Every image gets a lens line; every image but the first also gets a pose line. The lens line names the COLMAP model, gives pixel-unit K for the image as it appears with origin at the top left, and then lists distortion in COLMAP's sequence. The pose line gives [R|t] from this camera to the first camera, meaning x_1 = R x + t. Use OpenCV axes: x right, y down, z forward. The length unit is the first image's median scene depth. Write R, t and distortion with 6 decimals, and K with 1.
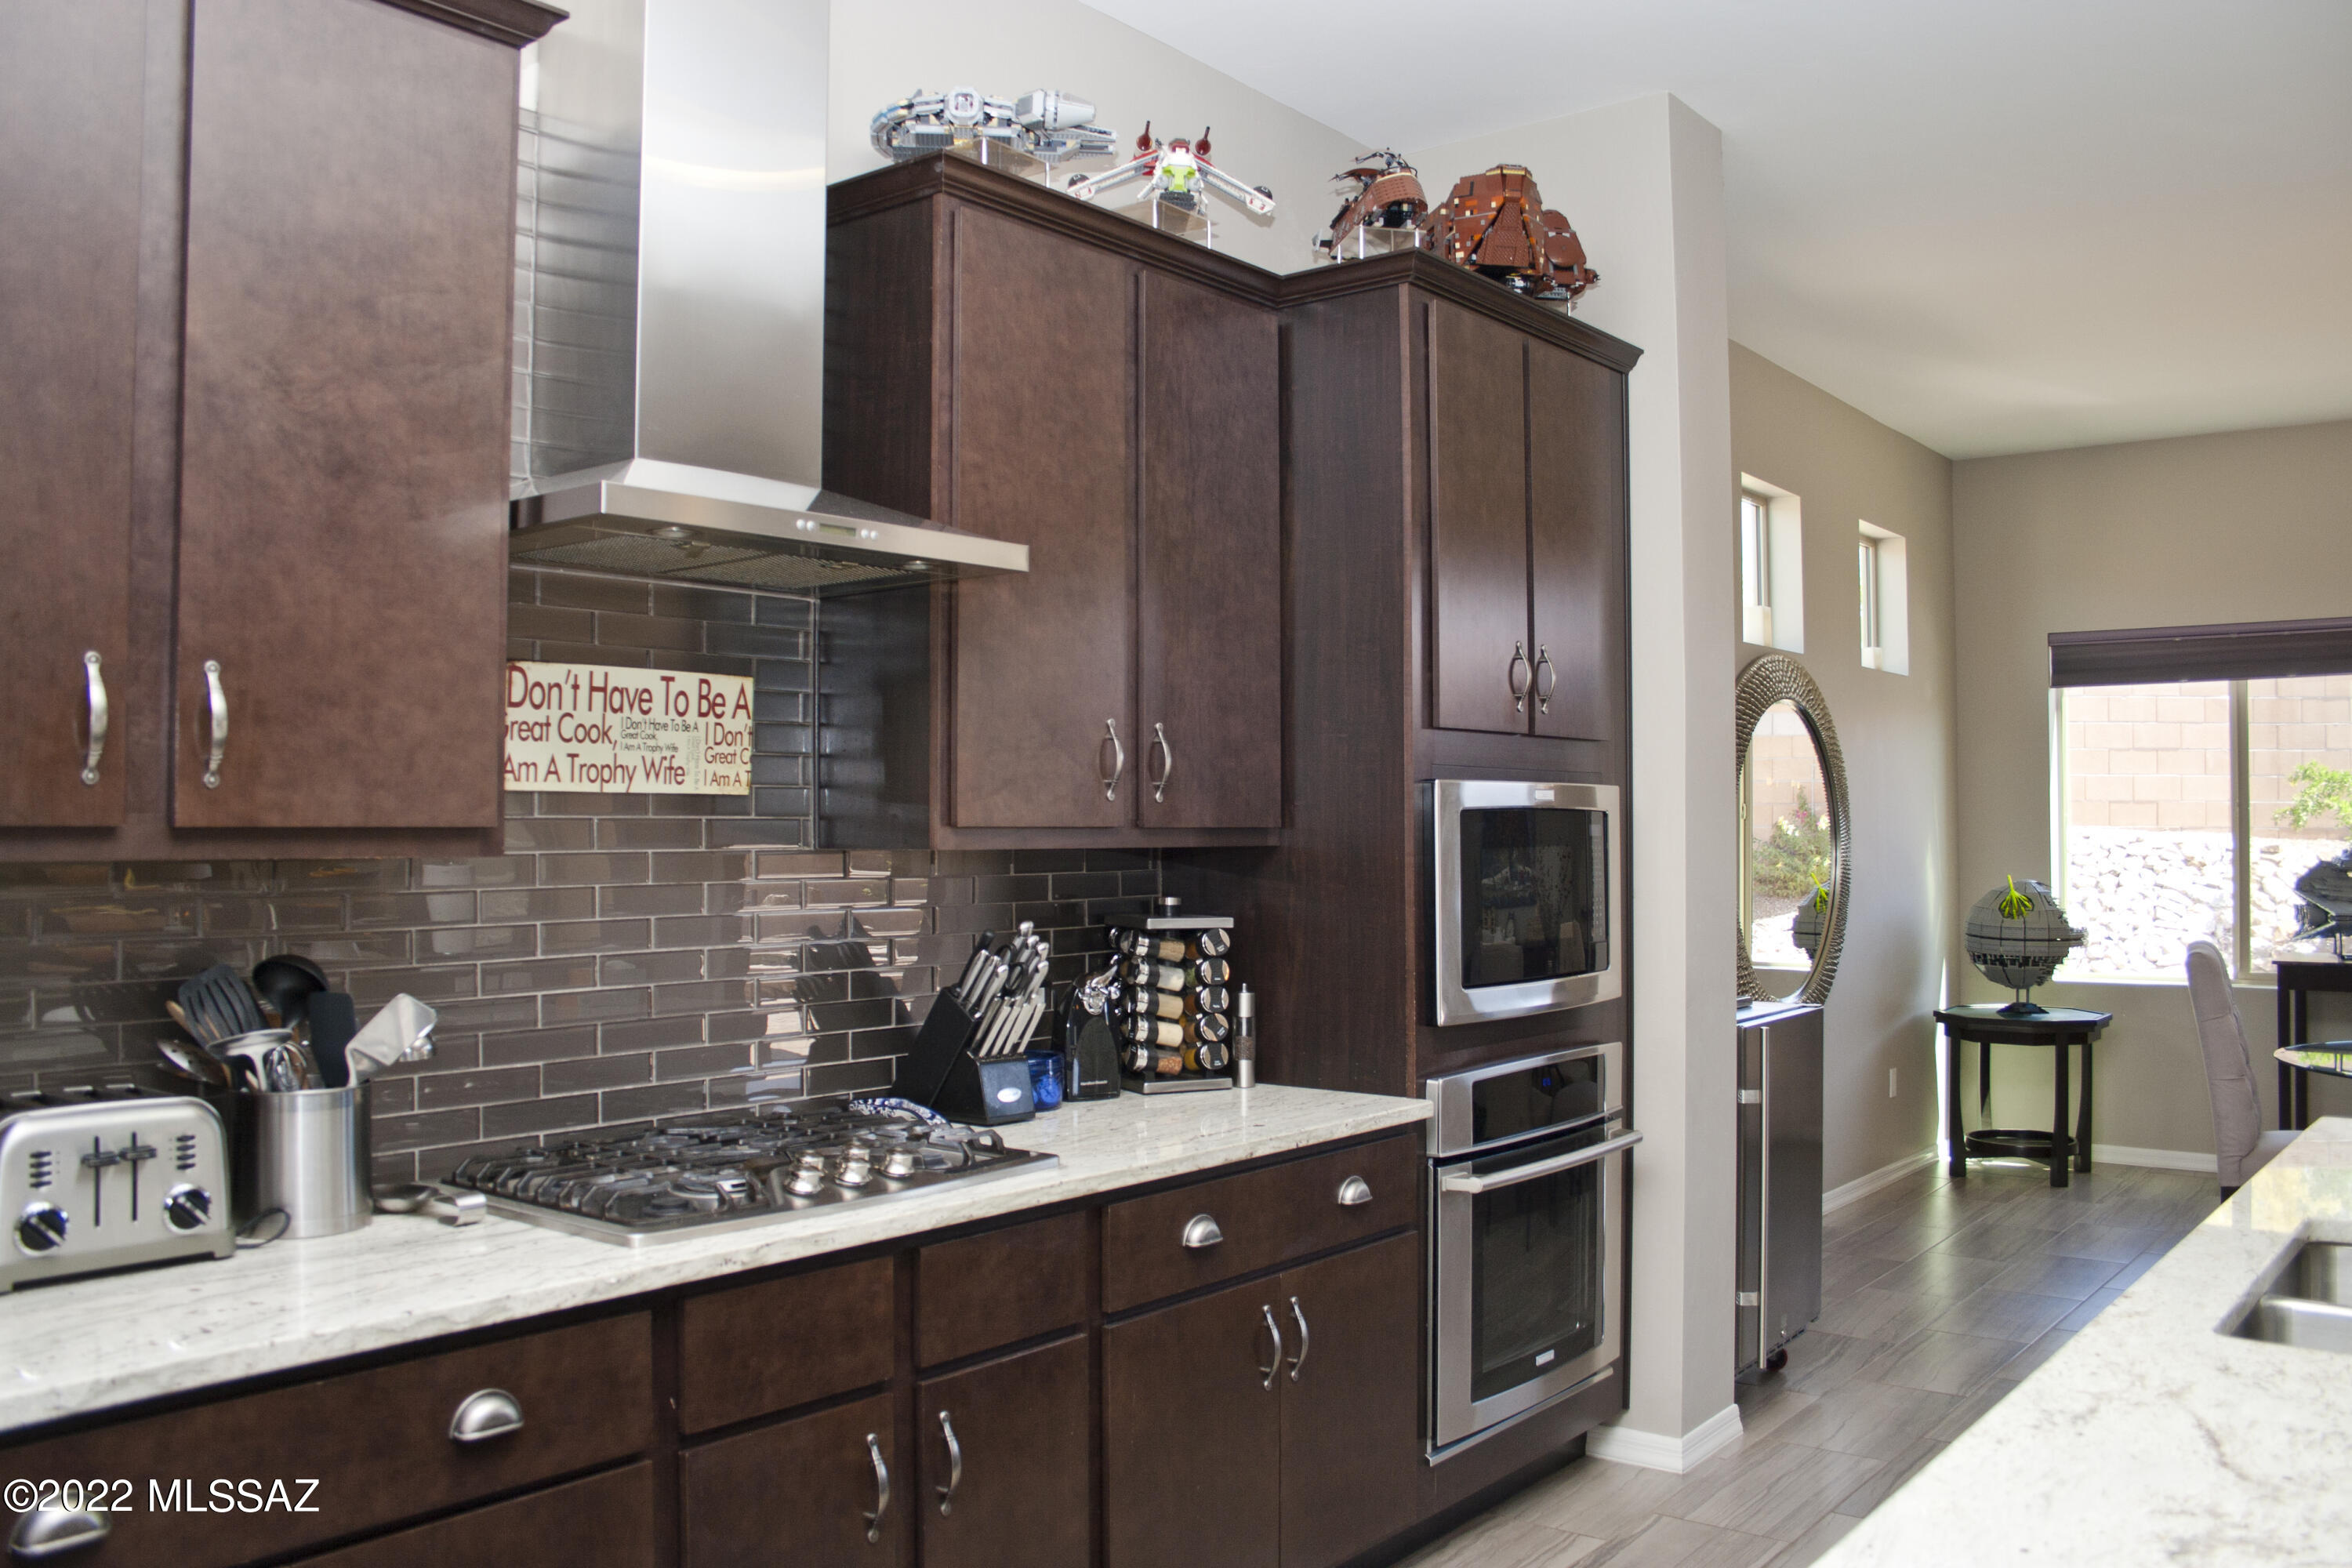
lens RADIAL K [[1930.4, 0, 1160.5], [0, 1930.4, 773.3], [0, 0, 1]] dist [-0.150007, 0.122034]
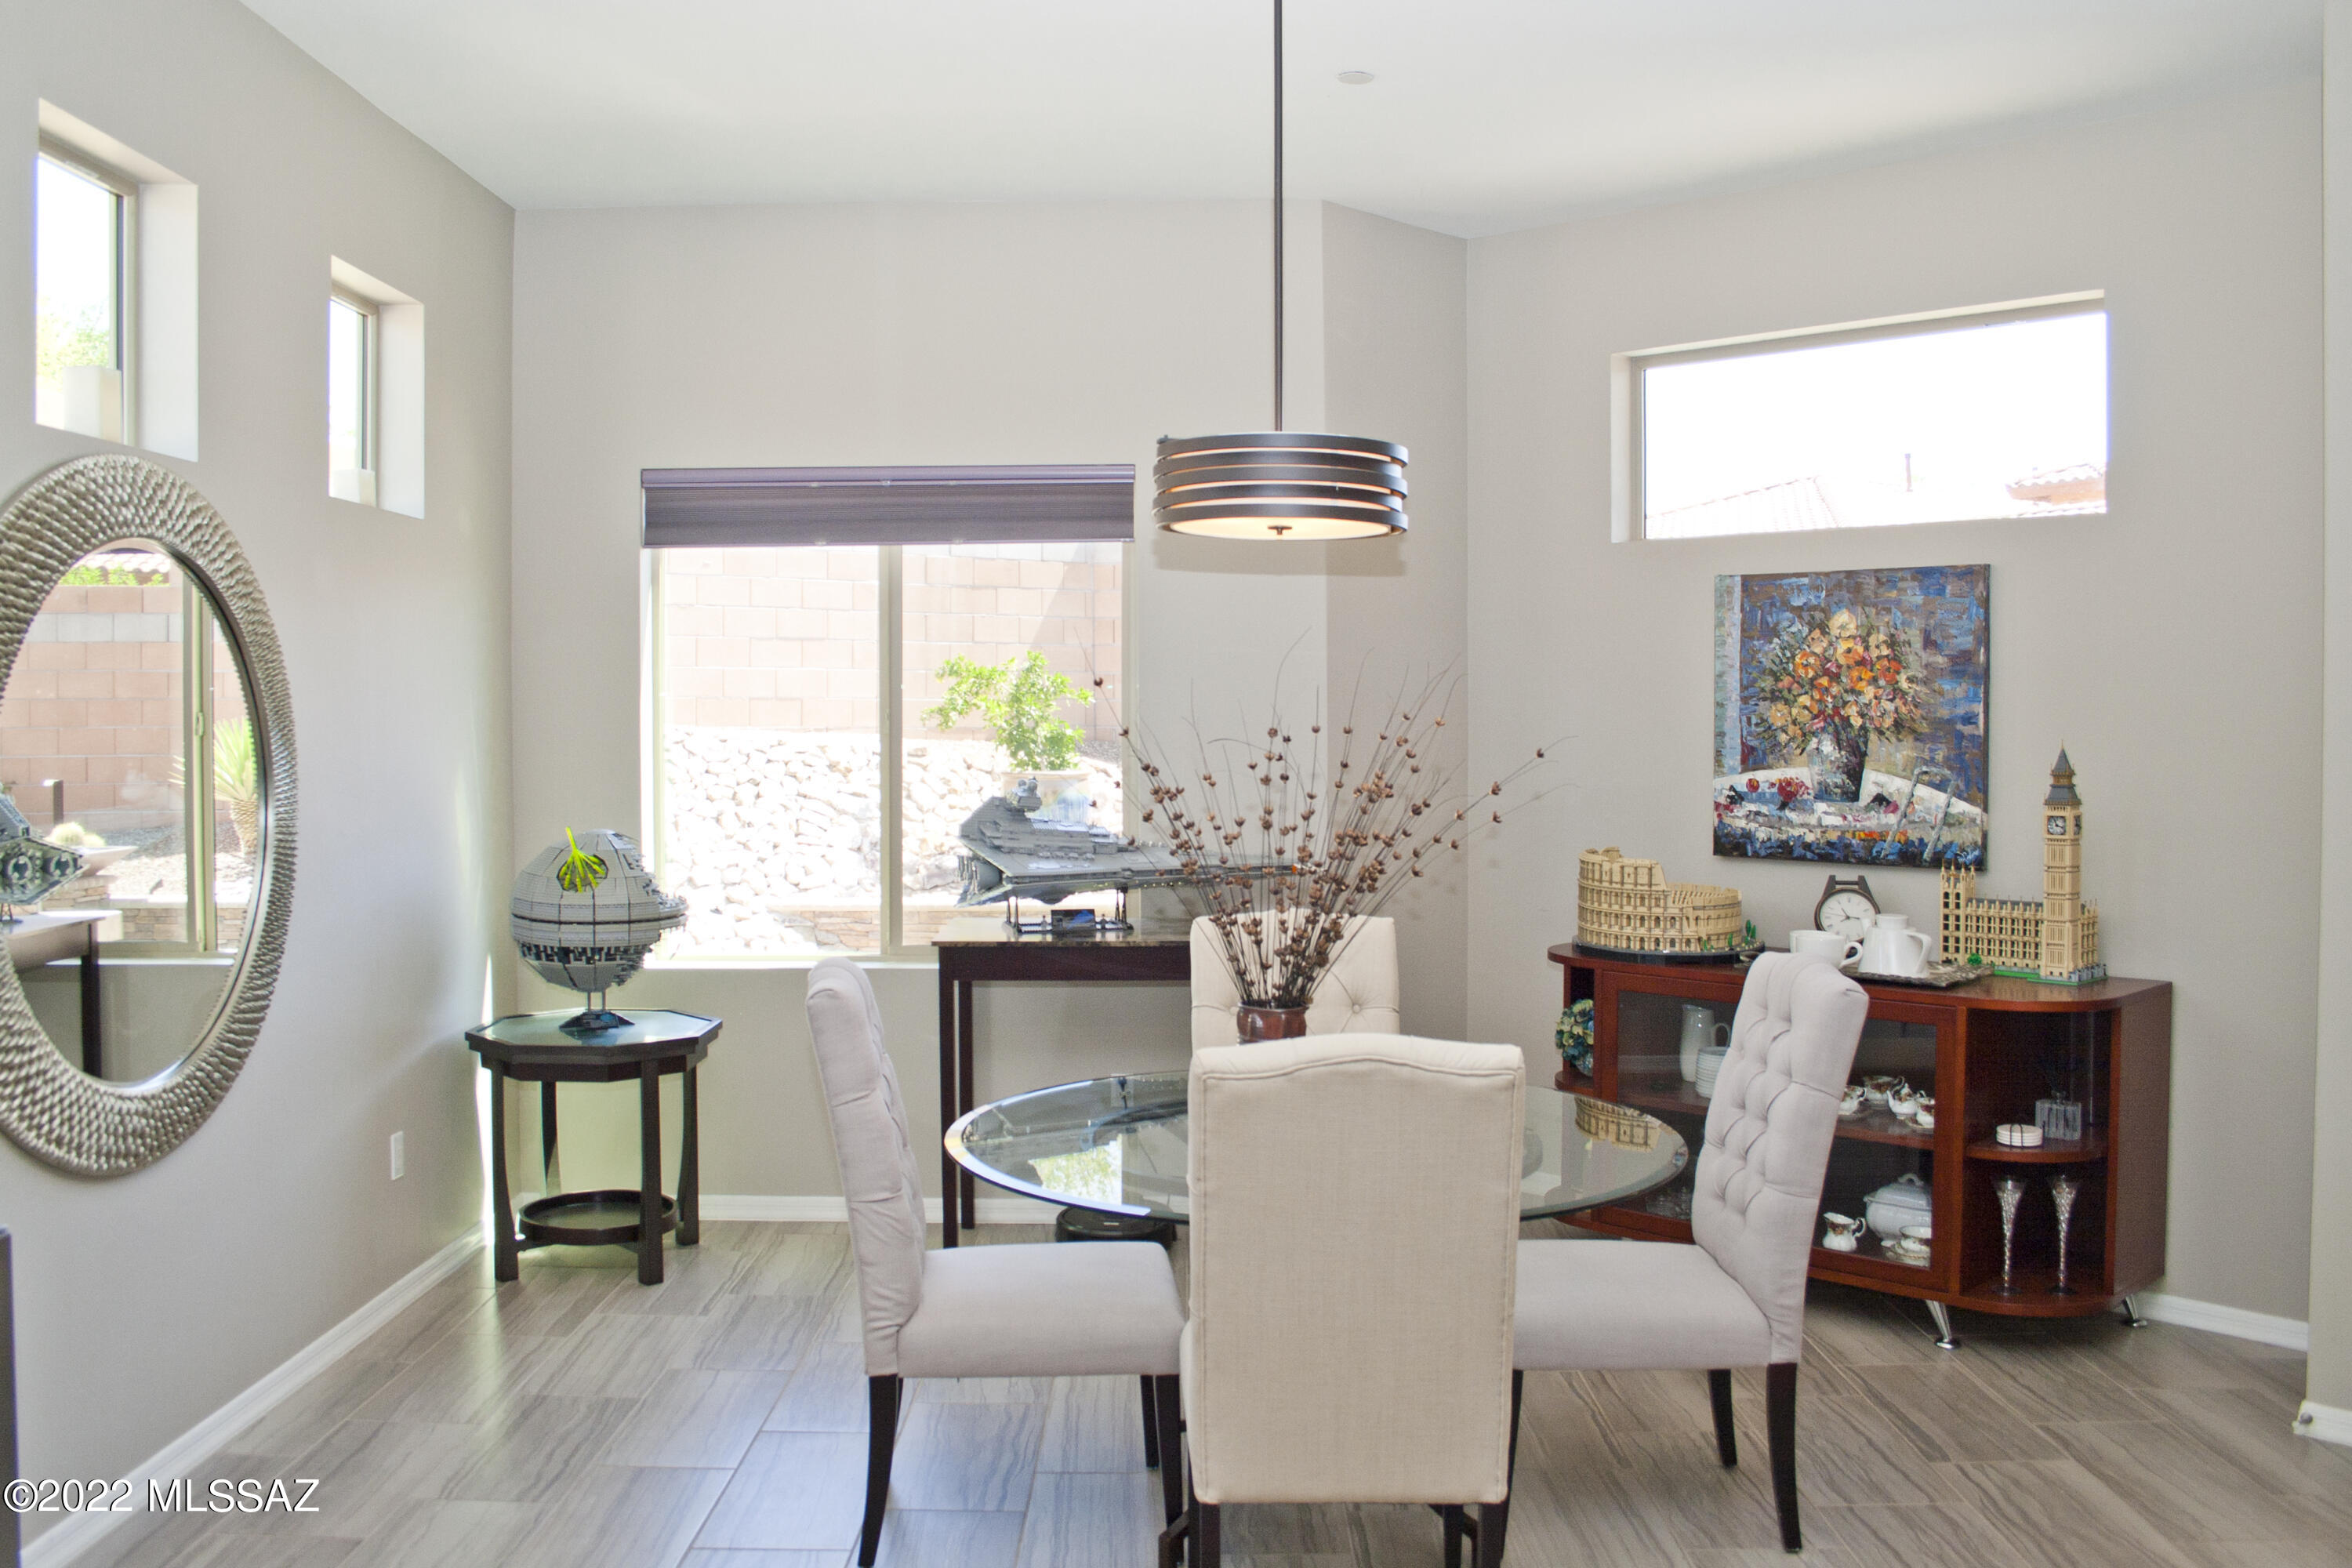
lens RADIAL K [[1930.4, 0, 1160.5], [0, 1930.4, 773.3], [0, 0, 1]] dist [-0.150007, 0.122034]
pose [[0.785133, -0.019757, 0.619012, 0.514949], [-0.018720, 0.998277, 0.055605, -0.013904], [-0.619044, -0.055245, 0.783411, 0.897518]]
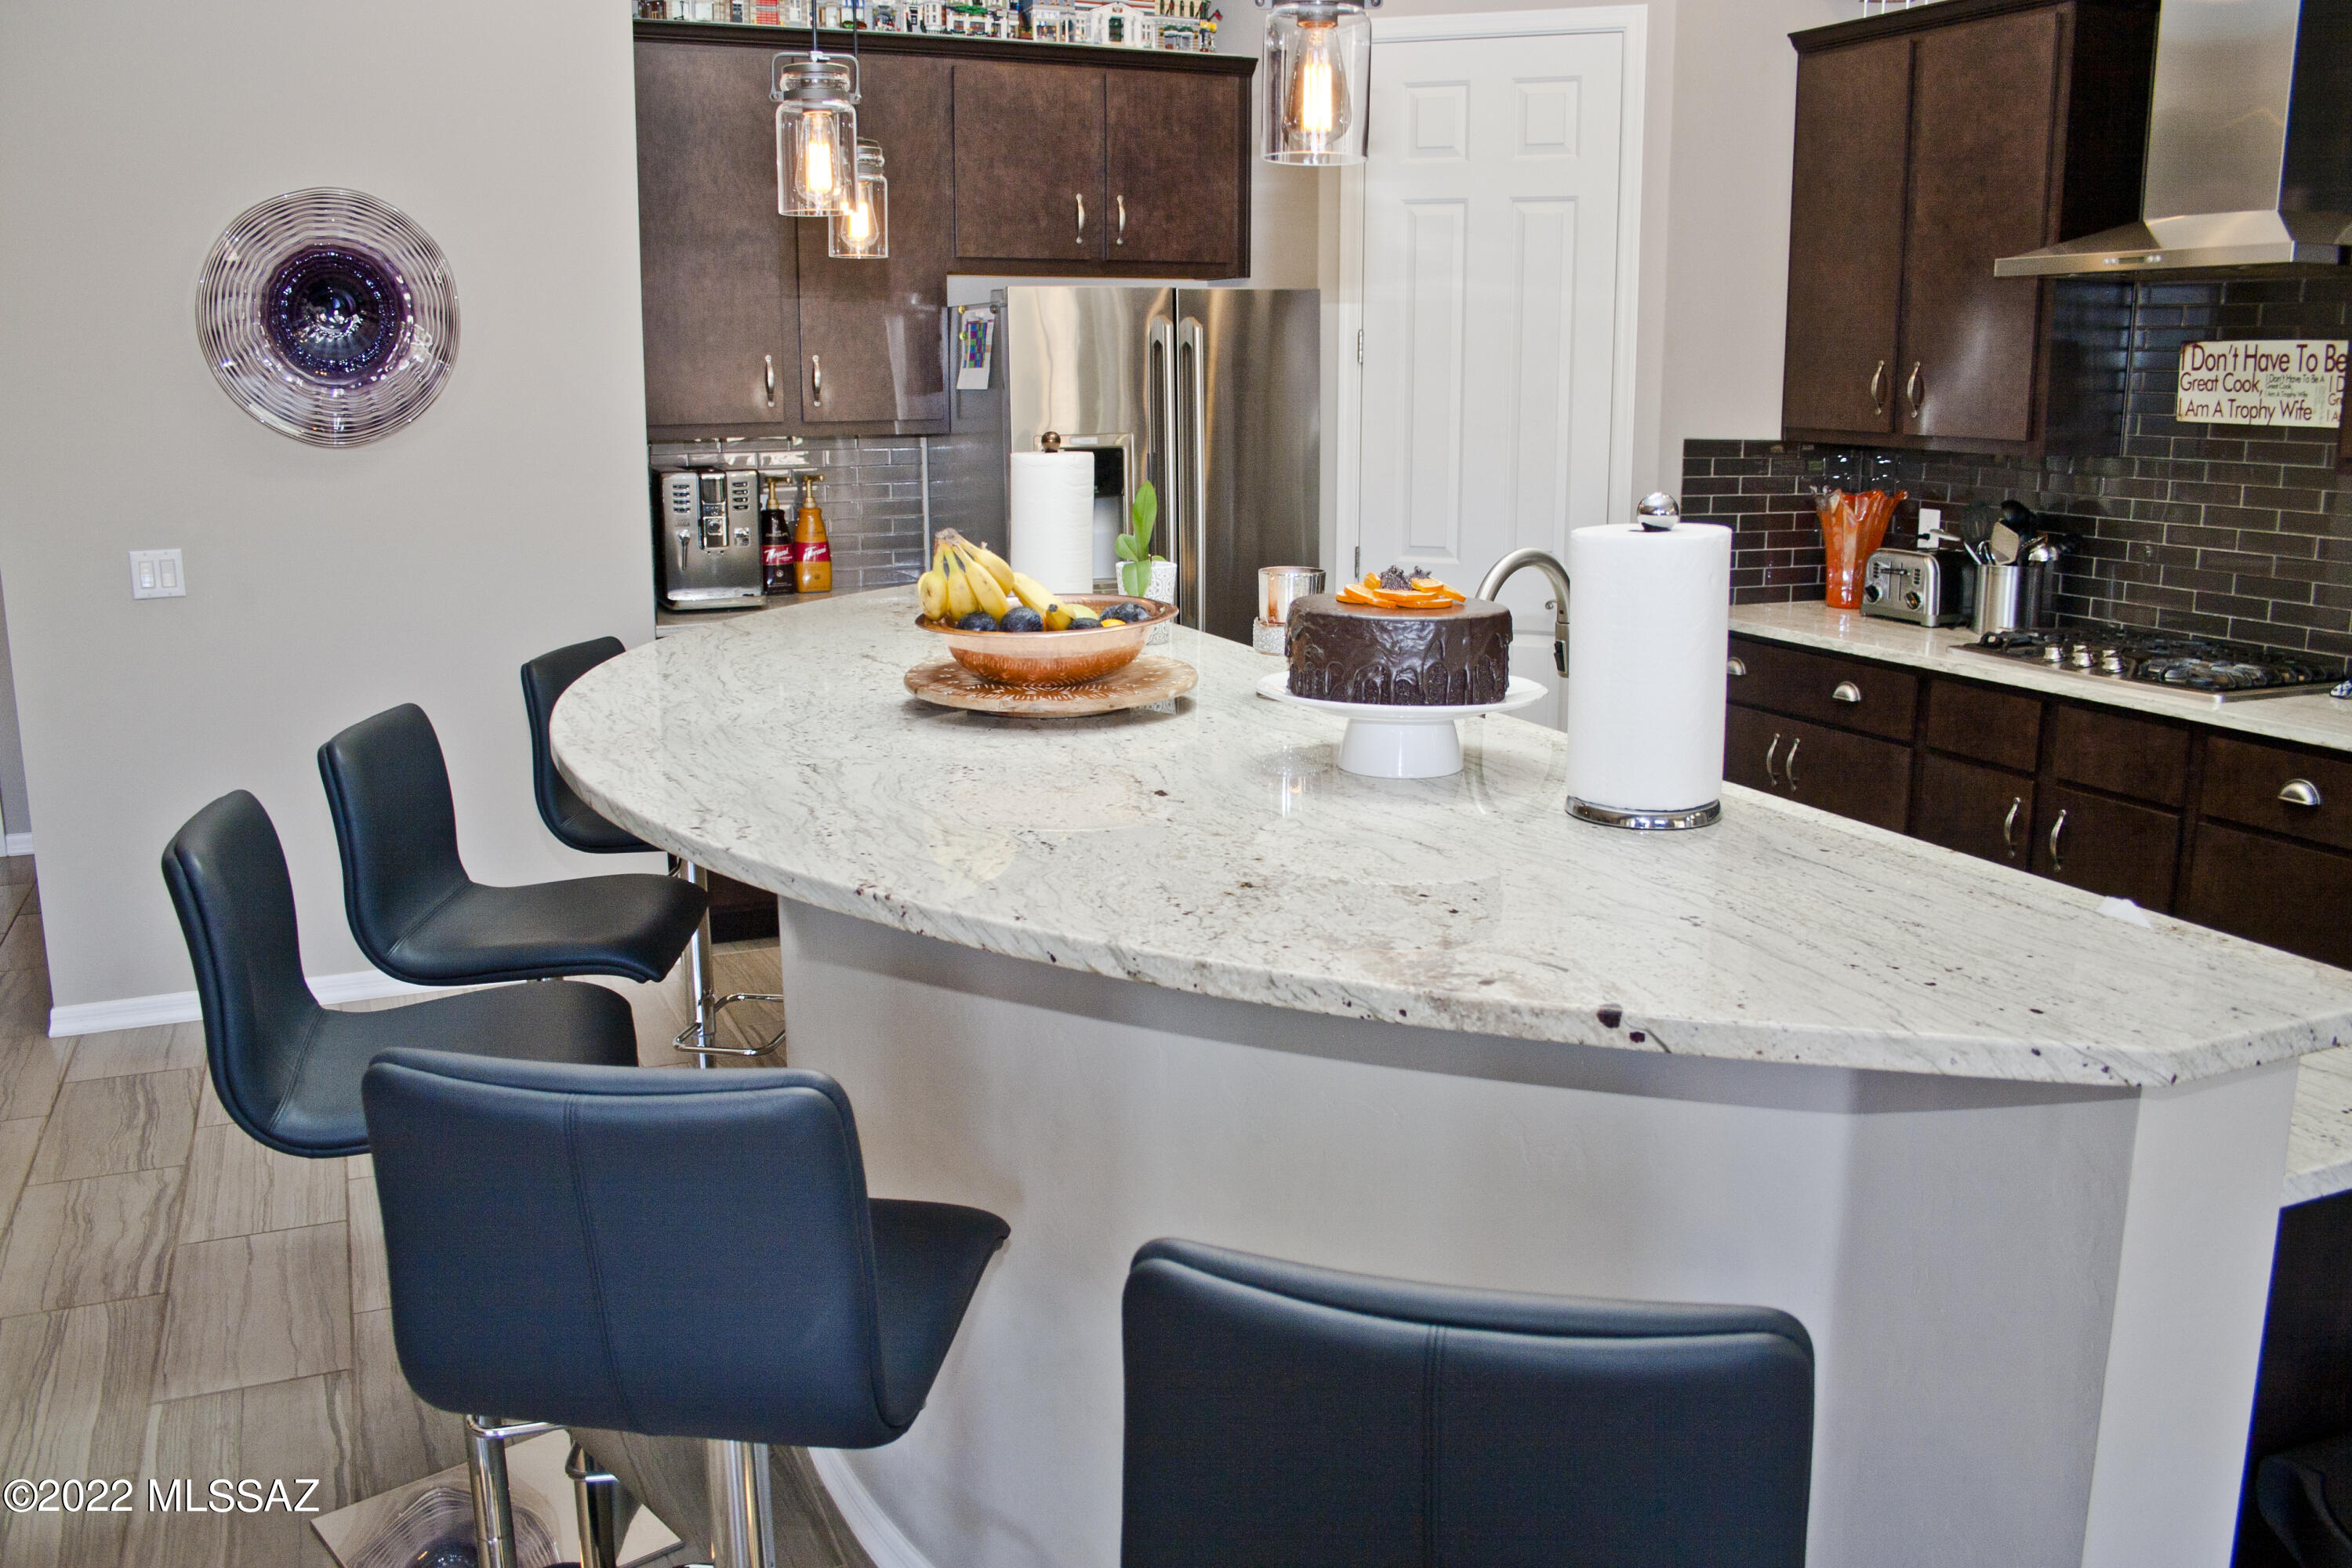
lens RADIAL K [[1966.9, 0, 1159.1], [0, 1966.9, 769.1], [0, 0, 1]] dist [-0.167124, 0.144426]
pose [[-0.463564, 0.181350, -0.867307, 1.407420], [0.026805, 0.981253, 0.190849, -0.029267], [0.885658, 0.065223, -0.459735, 0.892463]]
